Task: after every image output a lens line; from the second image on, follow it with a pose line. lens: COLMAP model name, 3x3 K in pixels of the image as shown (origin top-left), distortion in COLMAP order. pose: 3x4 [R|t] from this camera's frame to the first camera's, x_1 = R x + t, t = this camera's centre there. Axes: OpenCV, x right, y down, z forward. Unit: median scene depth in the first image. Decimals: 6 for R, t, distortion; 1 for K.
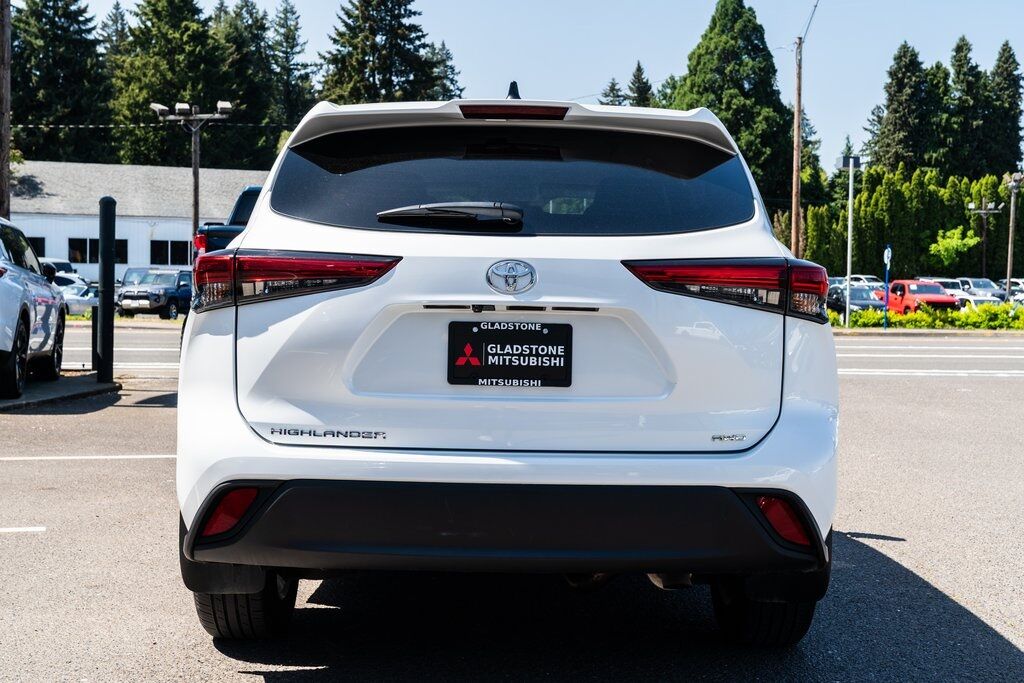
lens RADIAL K [[1356.2, 0, 547.2], [0, 1356.2, 329.0], [0, 0, 1]] dist [0.022965, 0.000000]
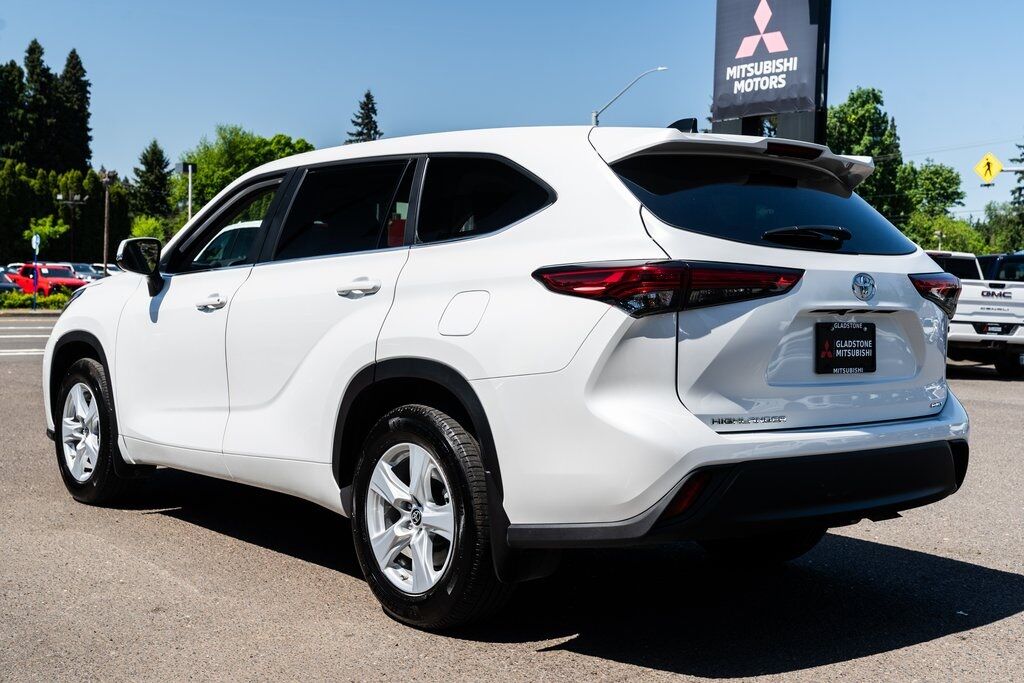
lens RADIAL K [[1209.3, 0, 510.8], [0, 1209.3, 342.1], [0, 0, 1]] dist [-0.006908, 0.000000]
pose [[0.771442, -0.025210, 0.635800, -0.065665], [0.007045, 0.999492, 0.031083, -0.001599], [-0.636261, -0.019500, 0.771227, 0.022291]]
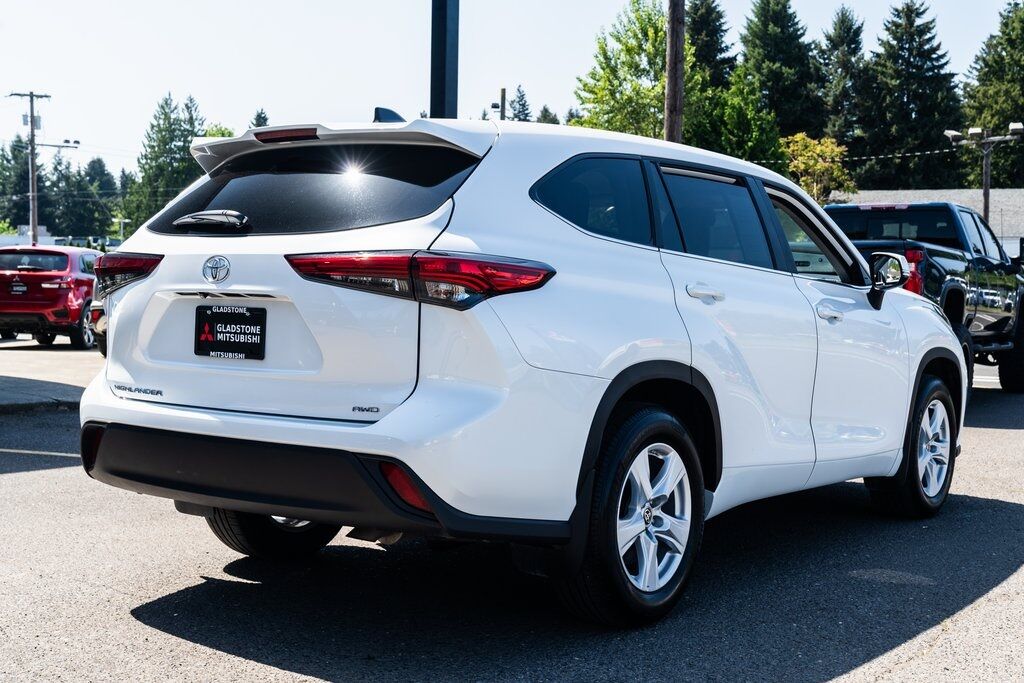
lens RADIAL K [[1263.5, 0, 513.6], [0, 1263.5, 339.4], [0, 0, 1]] dist [0.018201, 0.000000]
pose [[0.813907, 0.019278, -0.580676, 0.057194], [-0.020970, 0.999773, 0.003798, 0.001015], [0.580617, 0.009086, 0.814126, 0.014066]]
